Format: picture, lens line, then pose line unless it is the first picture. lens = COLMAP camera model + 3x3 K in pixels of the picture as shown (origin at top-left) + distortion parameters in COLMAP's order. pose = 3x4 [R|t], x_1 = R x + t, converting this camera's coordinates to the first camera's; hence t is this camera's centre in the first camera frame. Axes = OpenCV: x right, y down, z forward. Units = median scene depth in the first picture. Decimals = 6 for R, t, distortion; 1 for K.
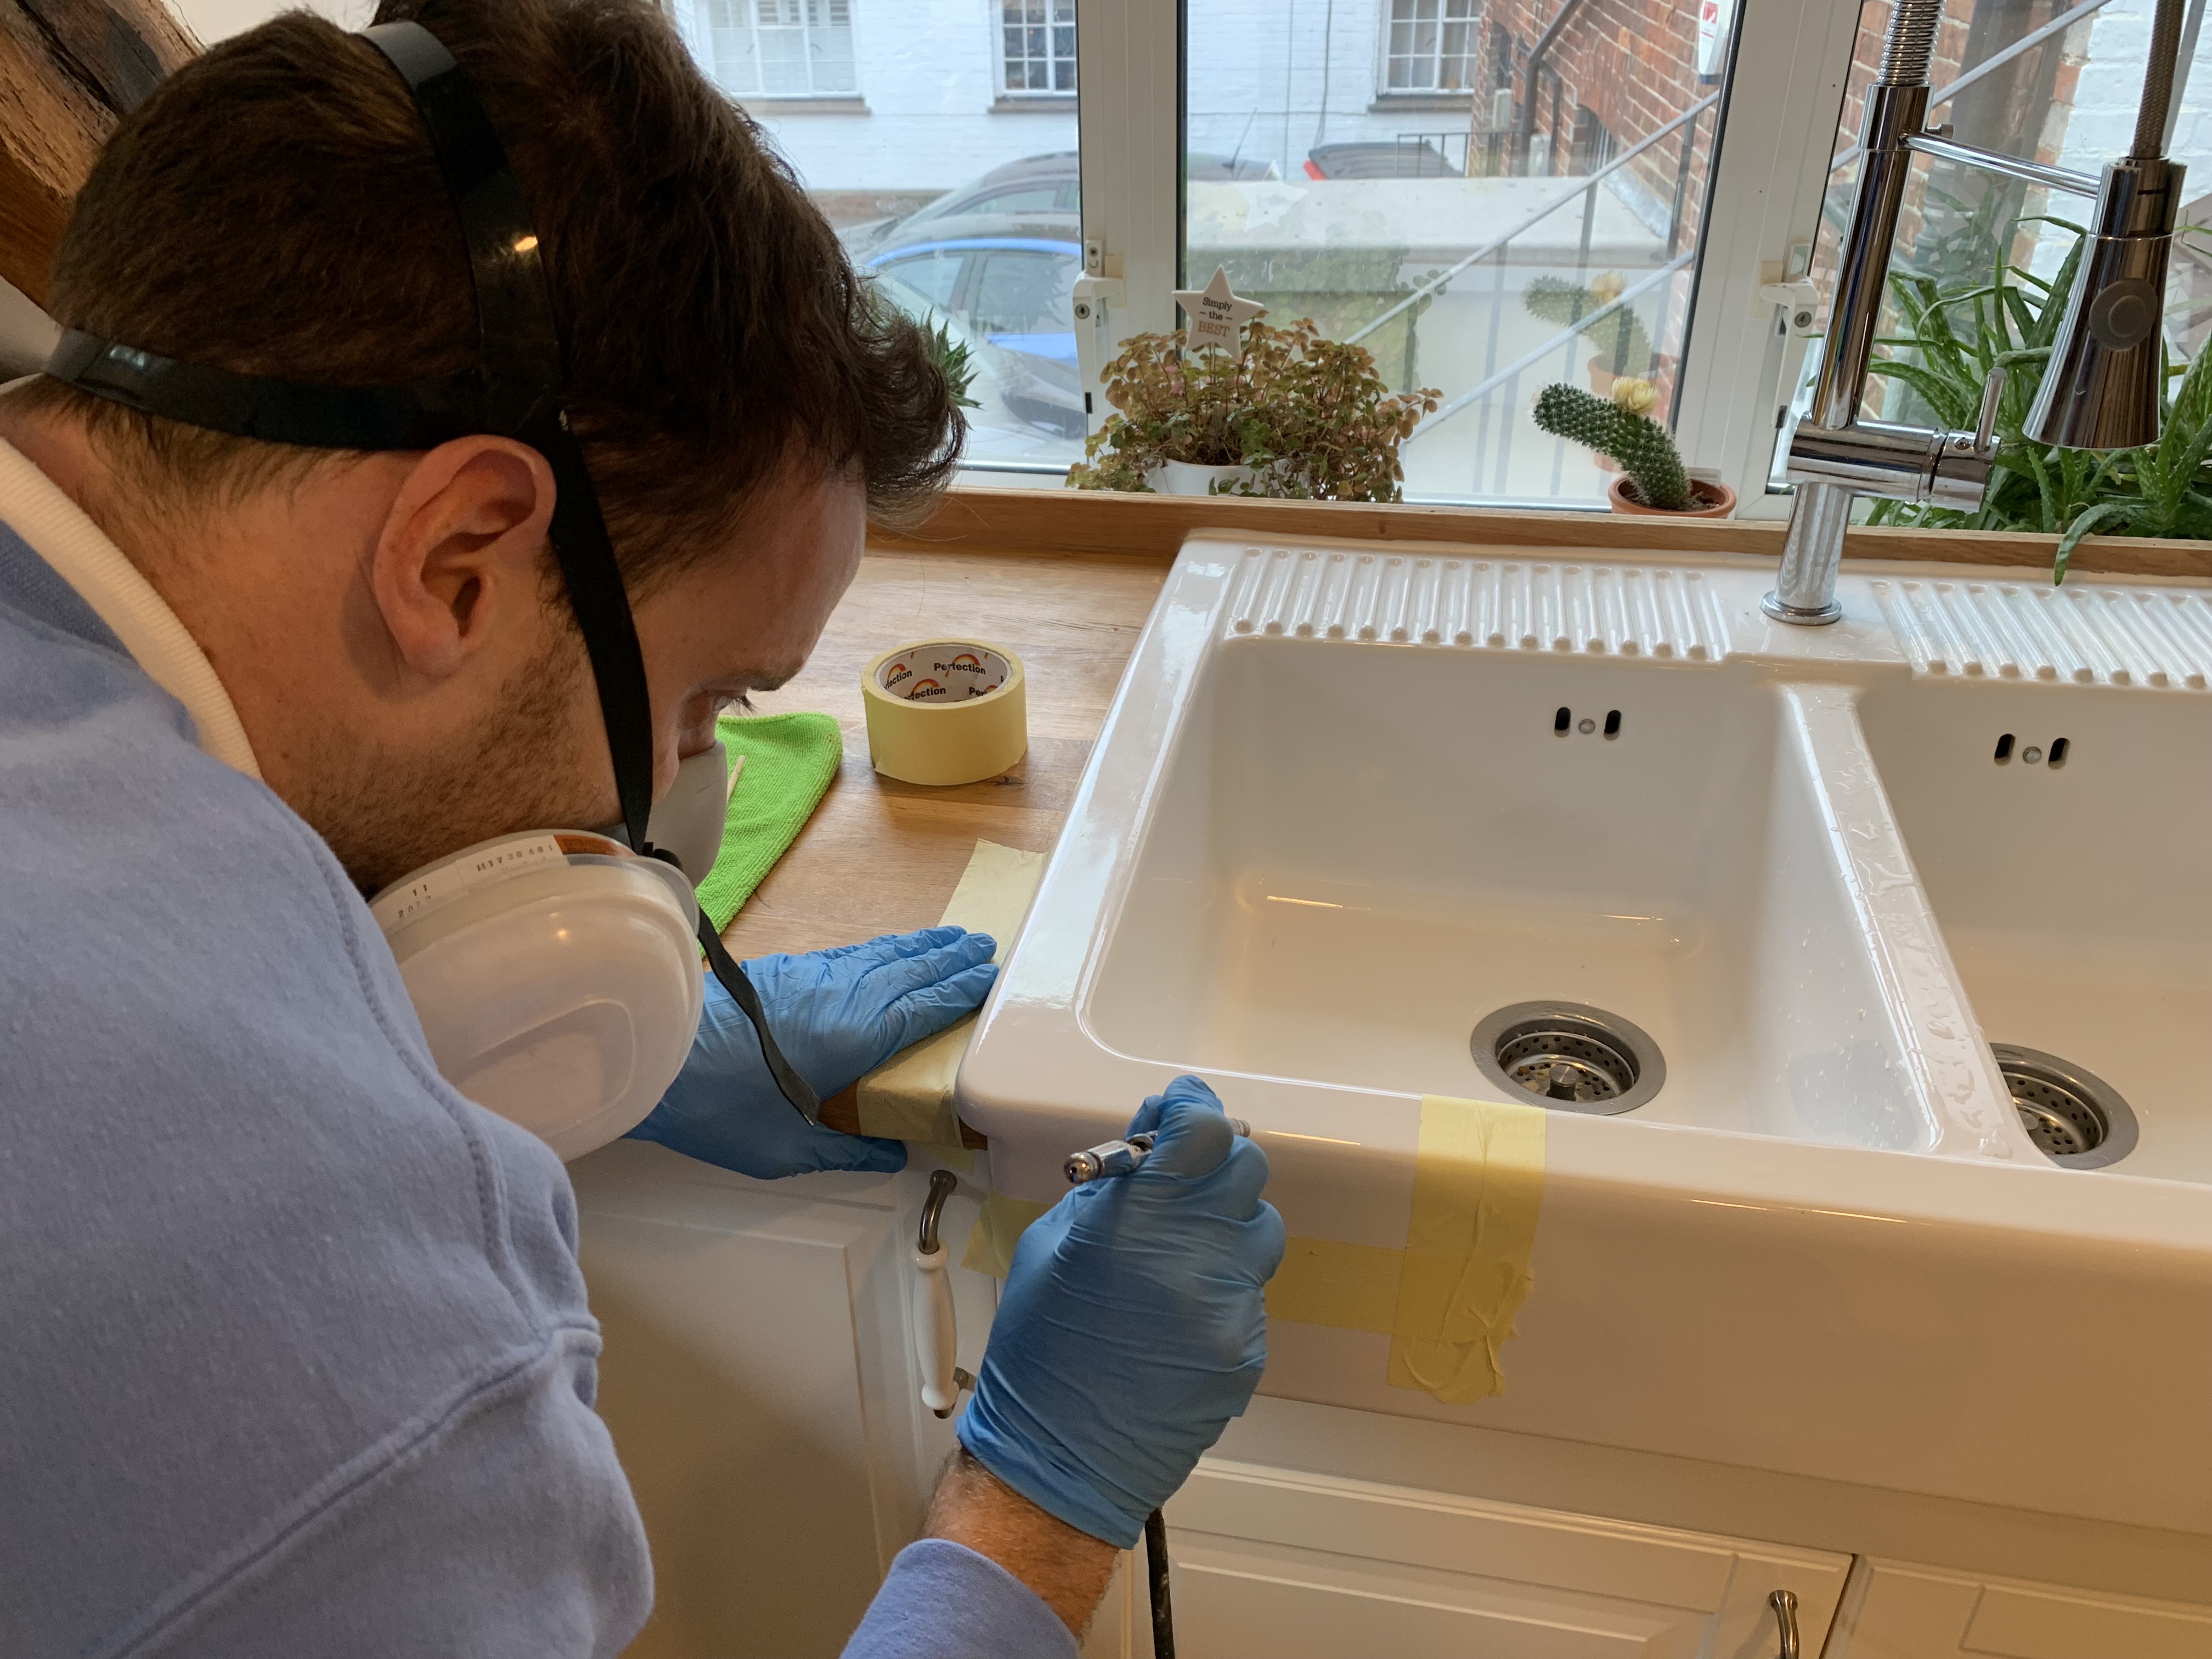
lens RADIAL K [[1733.6, 0, 1094.6], [0, 1733.6, 847.4], [0, 0, 1]] dist [-0.018538, -0.038818]
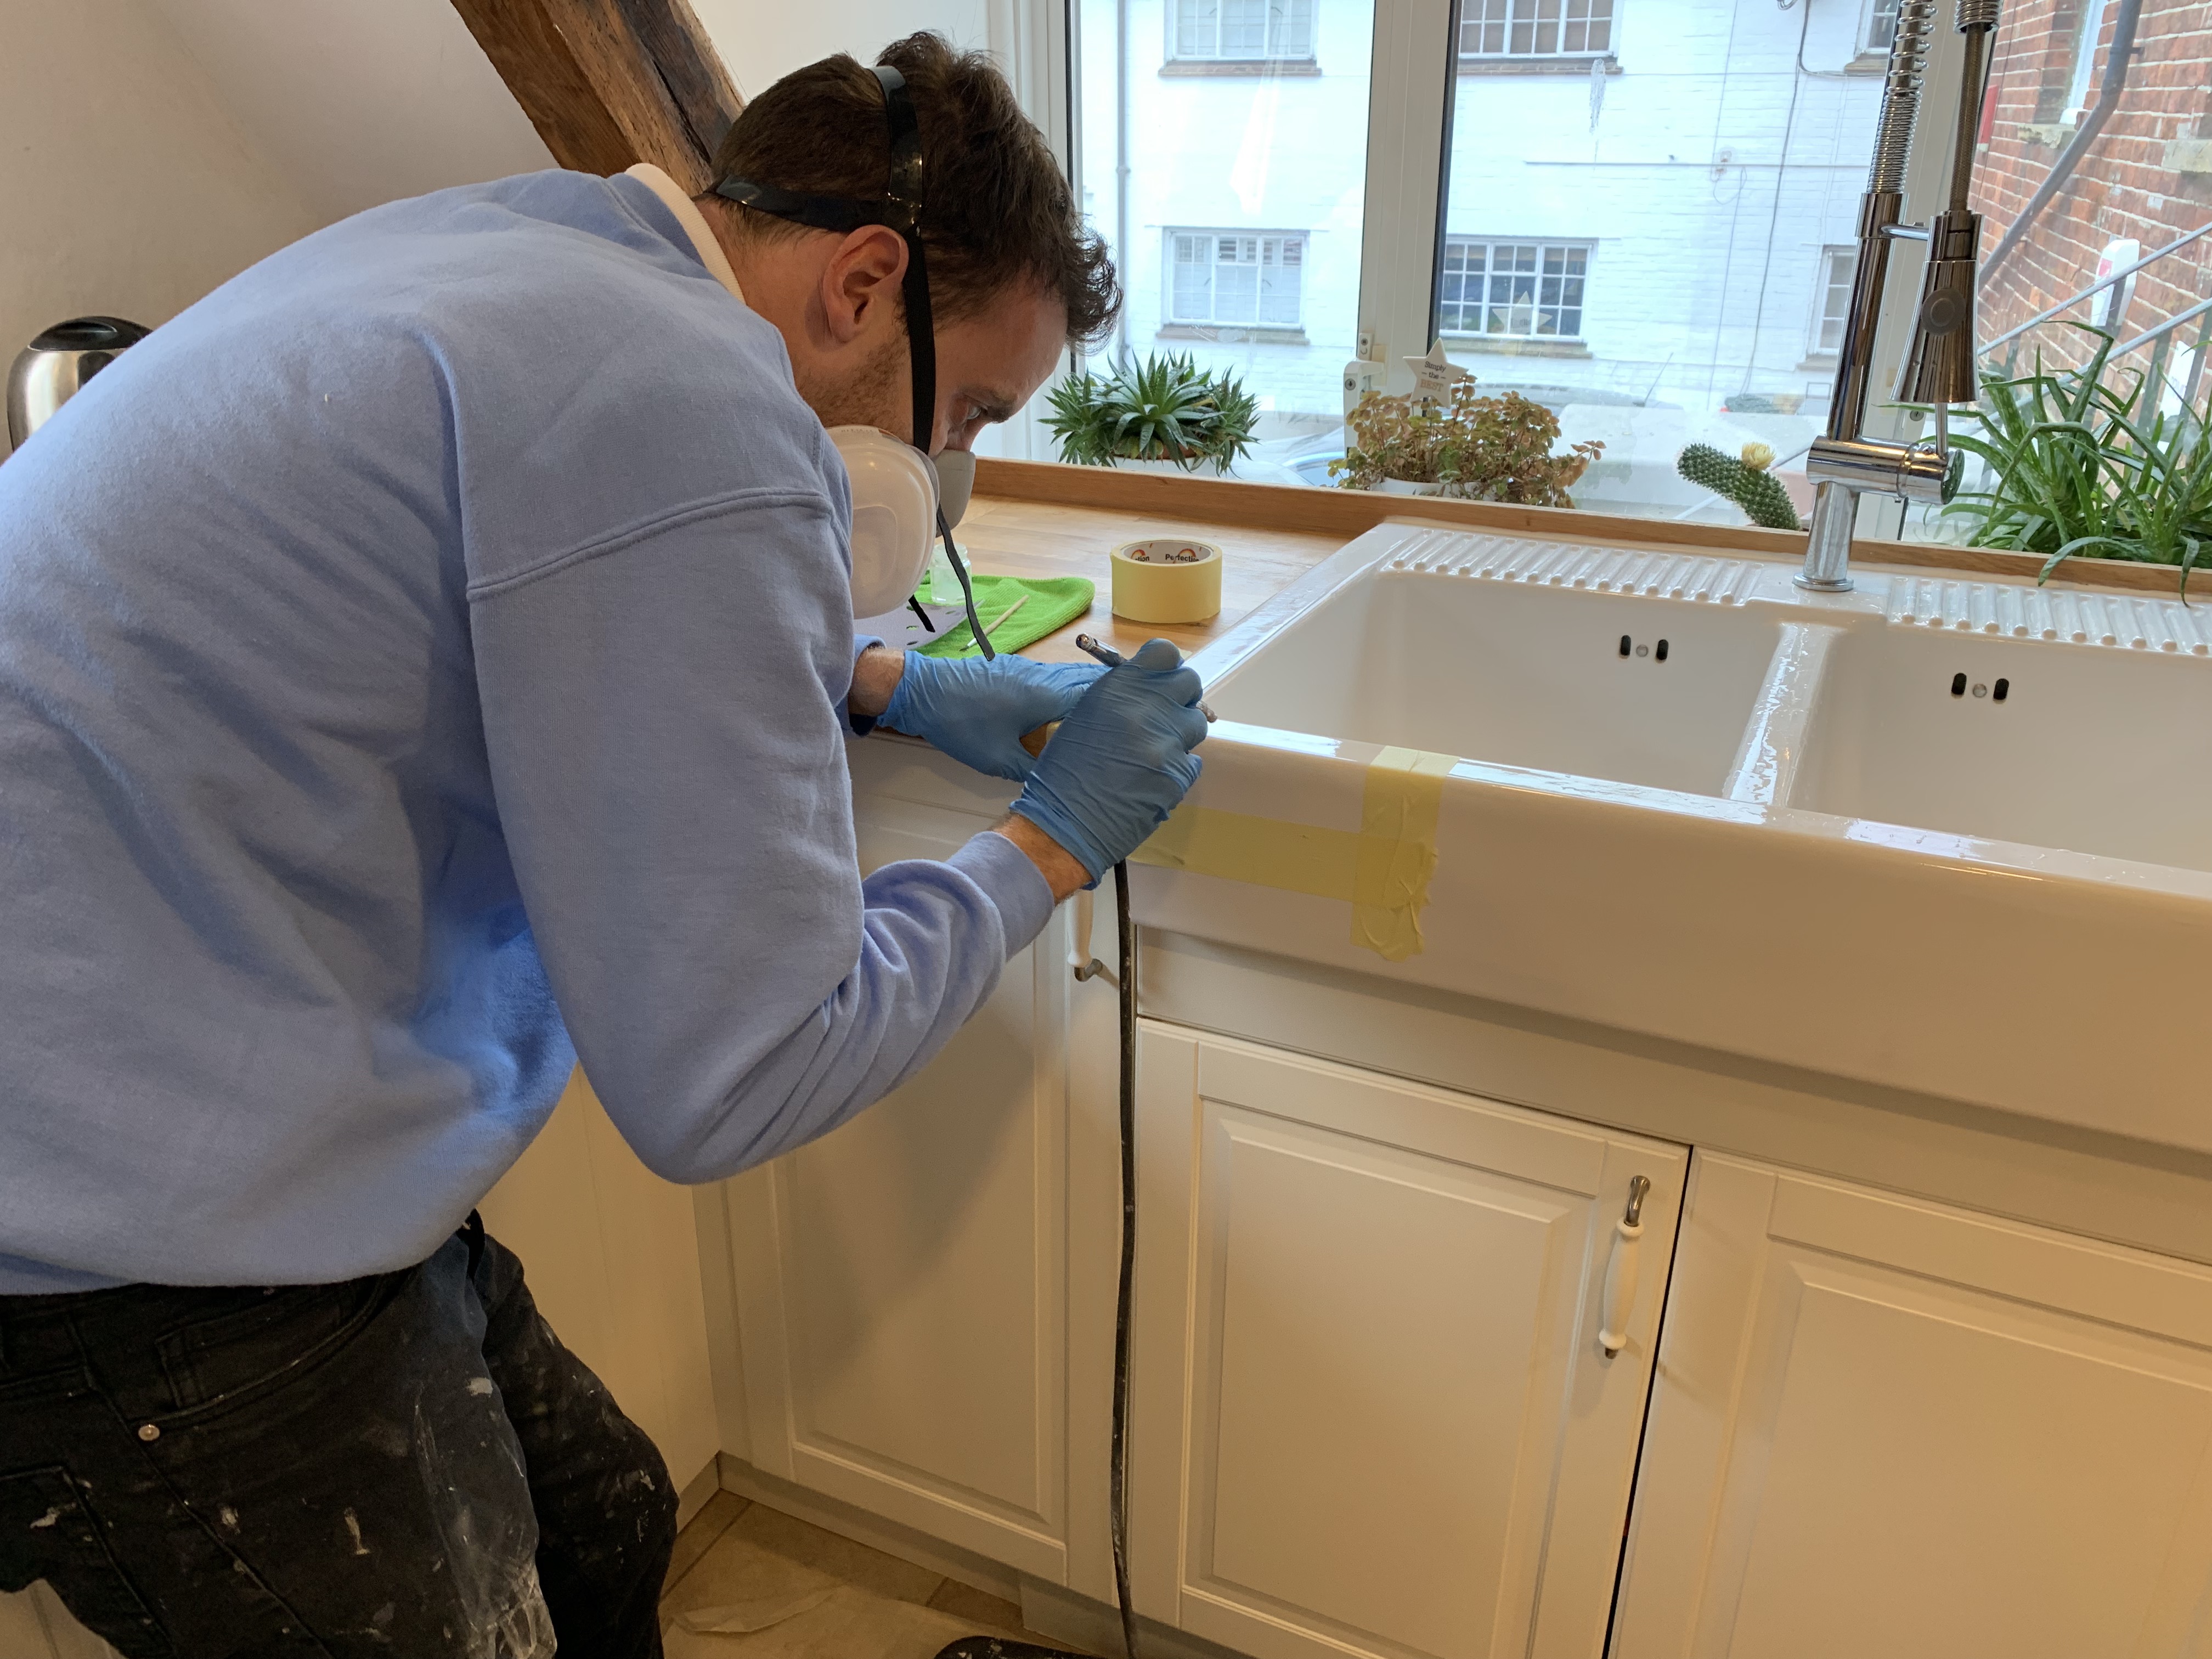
lens RADIAL K [[1733.6, 0, 1085.9], [0, 1733.6, 812.3], [0, 0, 1]] dist [-0.018538, -0.038818]
pose [[0.966929, 0.109389, -0.230394, 0.197403], [-0.142112, 0.981203, -0.130554, 0.300659], [0.211782, 0.158978, 0.964300, -0.380561]]
